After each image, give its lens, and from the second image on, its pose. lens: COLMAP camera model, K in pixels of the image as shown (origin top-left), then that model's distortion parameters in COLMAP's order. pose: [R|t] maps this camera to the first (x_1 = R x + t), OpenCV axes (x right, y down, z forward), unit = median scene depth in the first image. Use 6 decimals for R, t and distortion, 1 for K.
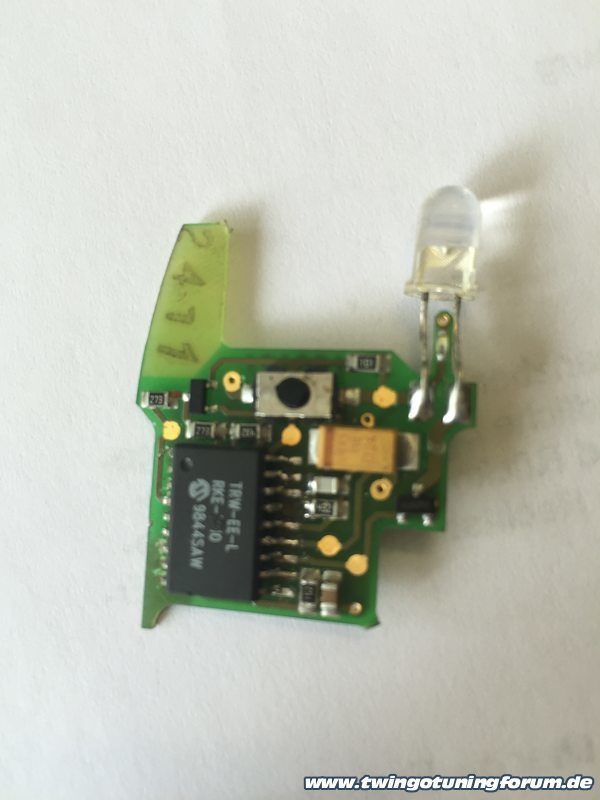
lens RADIAL K [[729.6, 0, 300.4], [0, 729.6, 398.7], [0, 0, 1]] dist [0.002486, 0.000000]
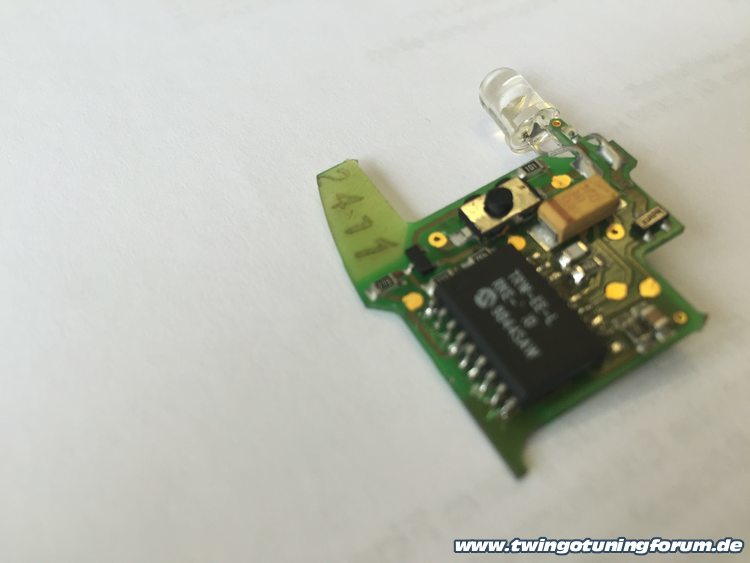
lens RADIAL K [[684.0, 0, 375.4], [0, 684.0, 281.7], [0, 0, 1]] dist [0.002486, 0.000000]
pose [[0.839005, -0.354055, 0.413178, -0.638450], [0.527549, 0.715294, -0.458308, 0.454312], [-0.133277, 0.602495, 0.786916, 0.278067]]
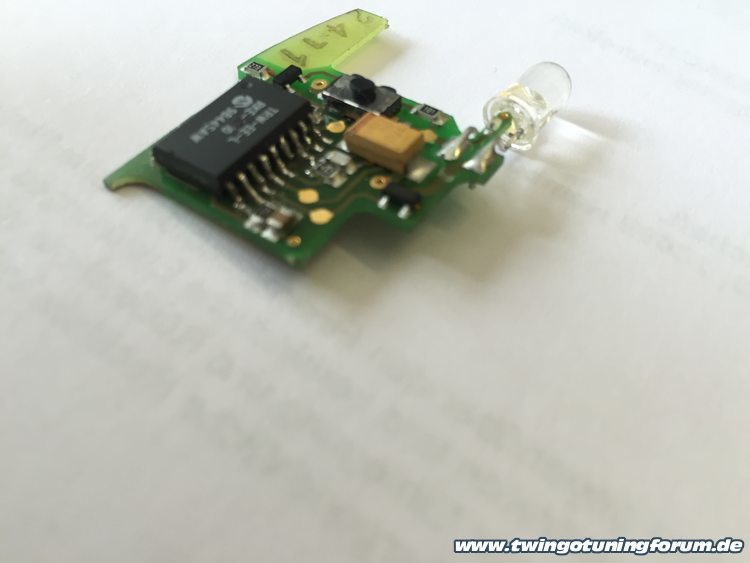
lens RADIAL K [[684.0, 0, 374.8], [0, 684.0, 280.5], [0, 0, 1]] dist [0.002486, 0.000000]
pose [[0.825648, 0.542699, -0.154217, 0.329928], [-0.546844, 0.702541, -0.455410, 0.672245], [-0.138808, 0.460341, 0.876823, 0.195427]]
